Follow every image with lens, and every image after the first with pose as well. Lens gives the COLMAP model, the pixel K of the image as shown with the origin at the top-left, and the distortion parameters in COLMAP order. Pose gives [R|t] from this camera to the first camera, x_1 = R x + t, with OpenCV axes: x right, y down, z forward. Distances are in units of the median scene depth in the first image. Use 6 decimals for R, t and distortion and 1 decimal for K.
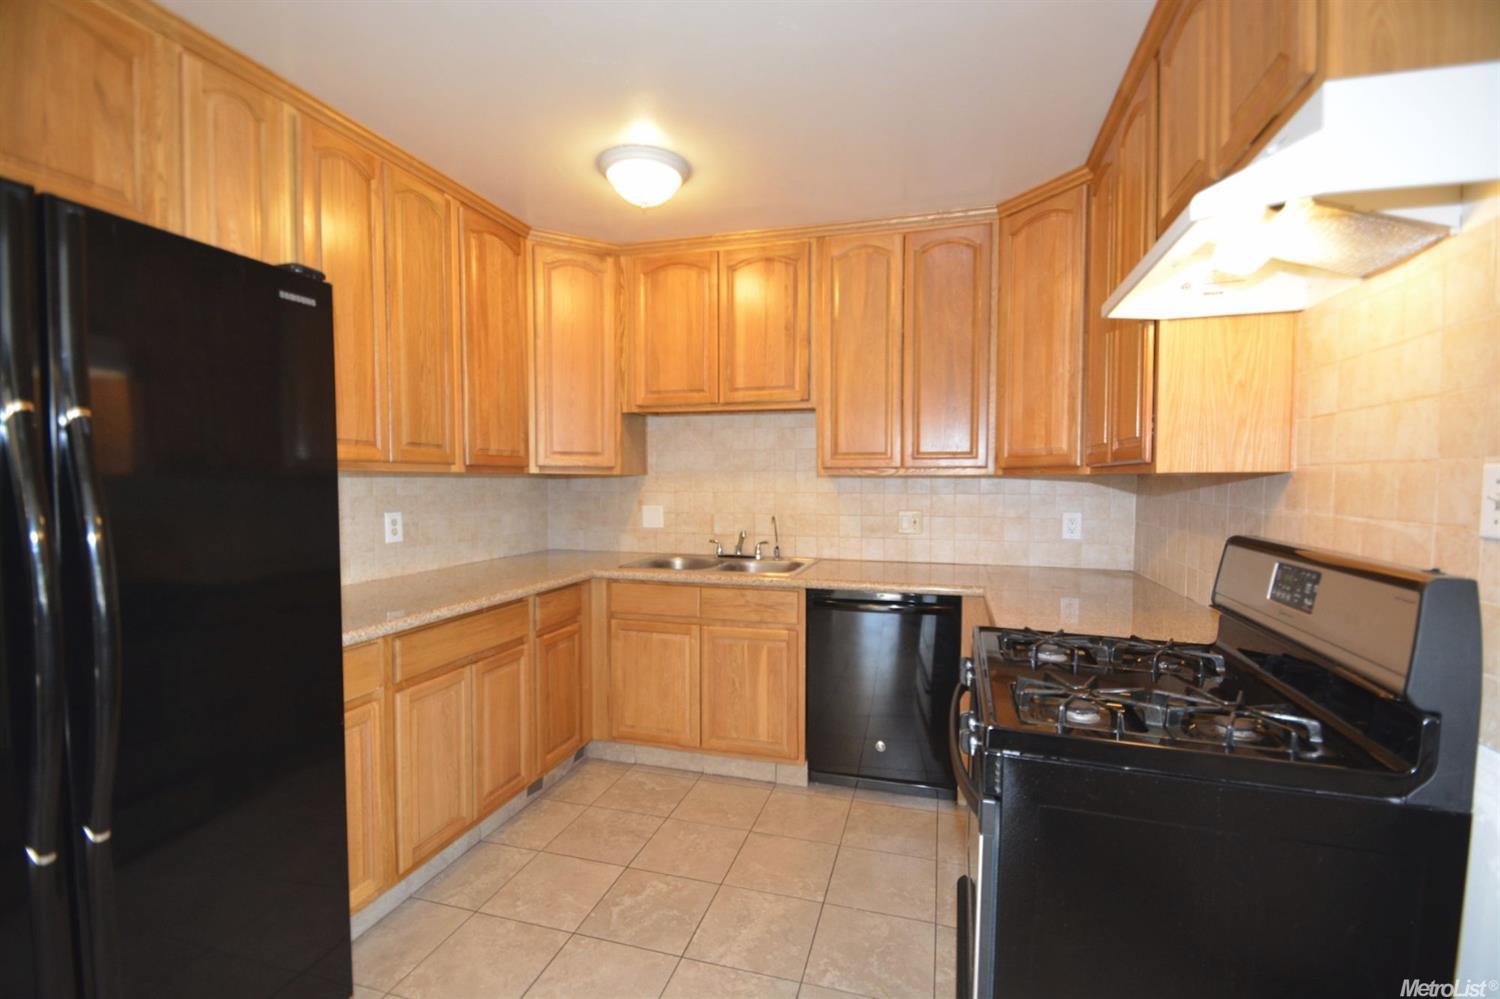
lens RADIAL K [[659.5, 0, 751.7], [0, 659.5, 510.8], [0, 0, 1]] dist [0.001603, -0.007290]
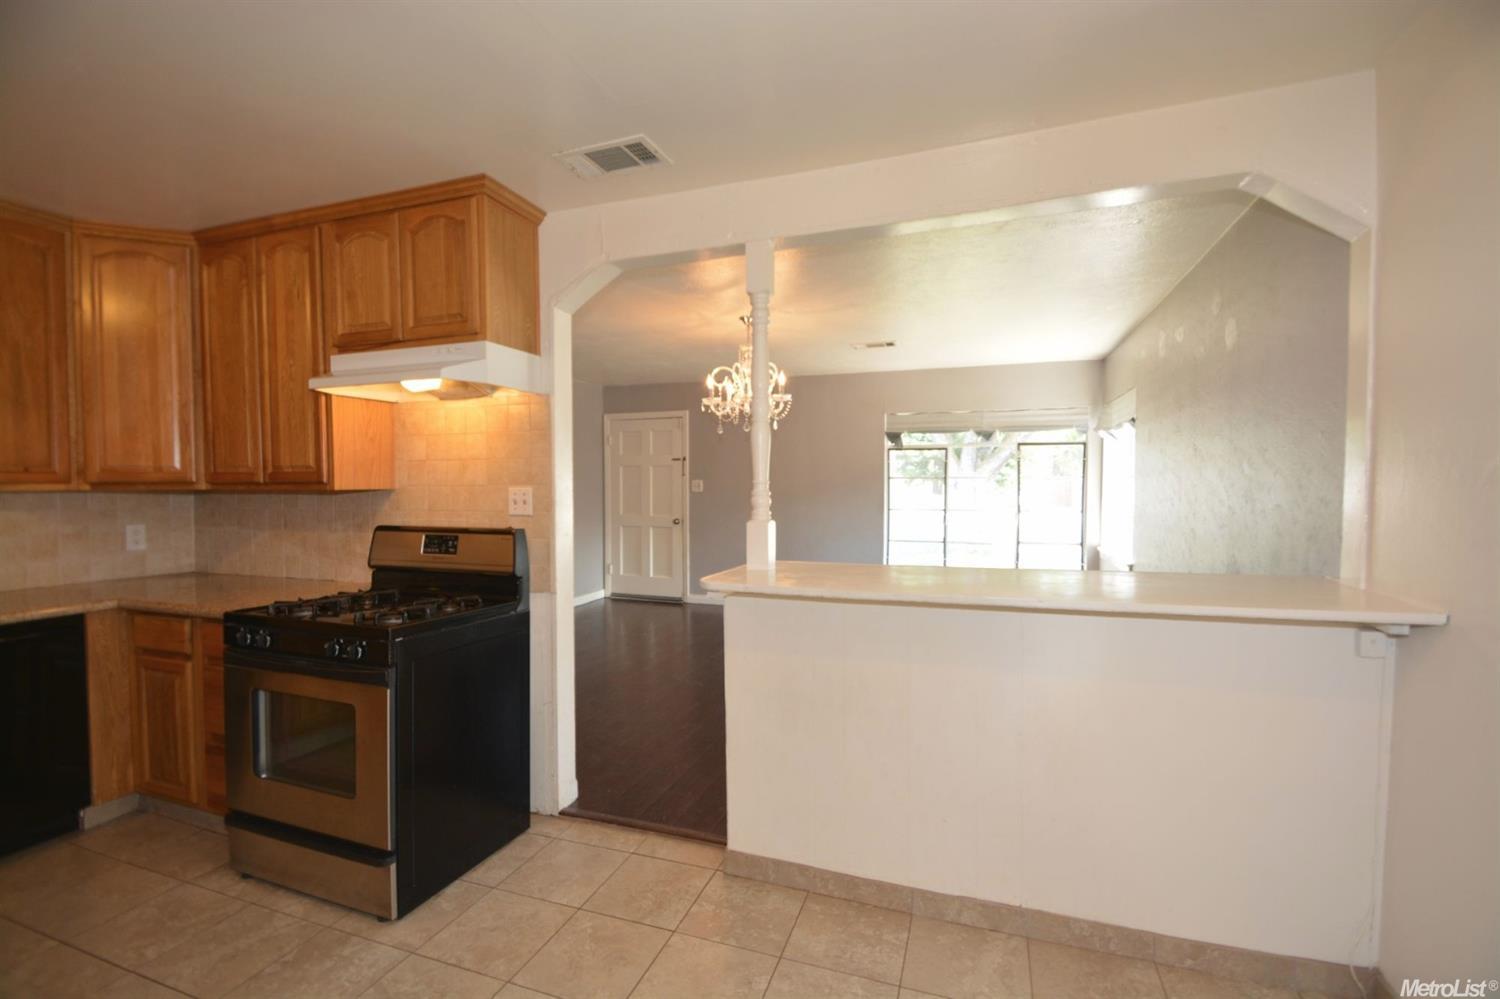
lens RADIAL K [[651.9, 0, 753.2], [0, 651.9, 509.0], [0, 0, 1]] dist [0.018484, -0.015082]
pose [[0.049415, -0.032705, 0.998243, -0.627345], [0.049671, 0.998307, 0.030249, -0.005994], [-0.997542, 0.048089, 0.050955, -0.057987]]
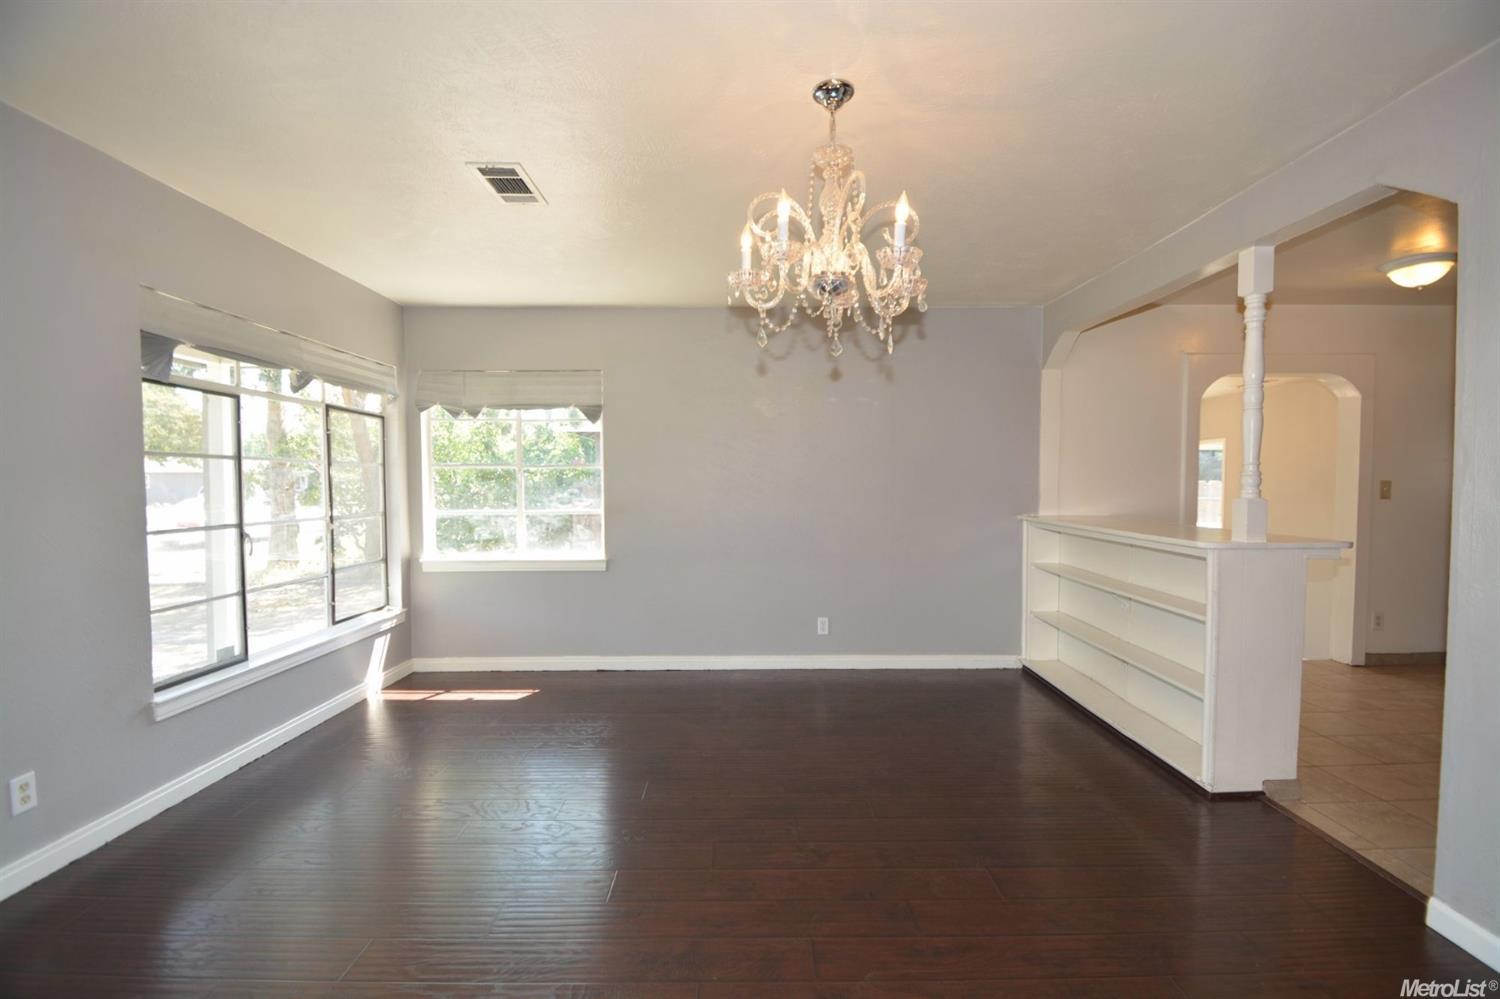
lens RADIAL K [[651.9, 0, 753.2], [0, 651.9, 509.0], [0, 0, 1]] dist [0.018484, -0.015082]
pose [[-0.957436, 0.018116, -0.288077, 1.360362], [-0.006768, 0.996345, 0.085152, -0.027593], [0.288567, 0.083477, -0.953814, 0.745372]]
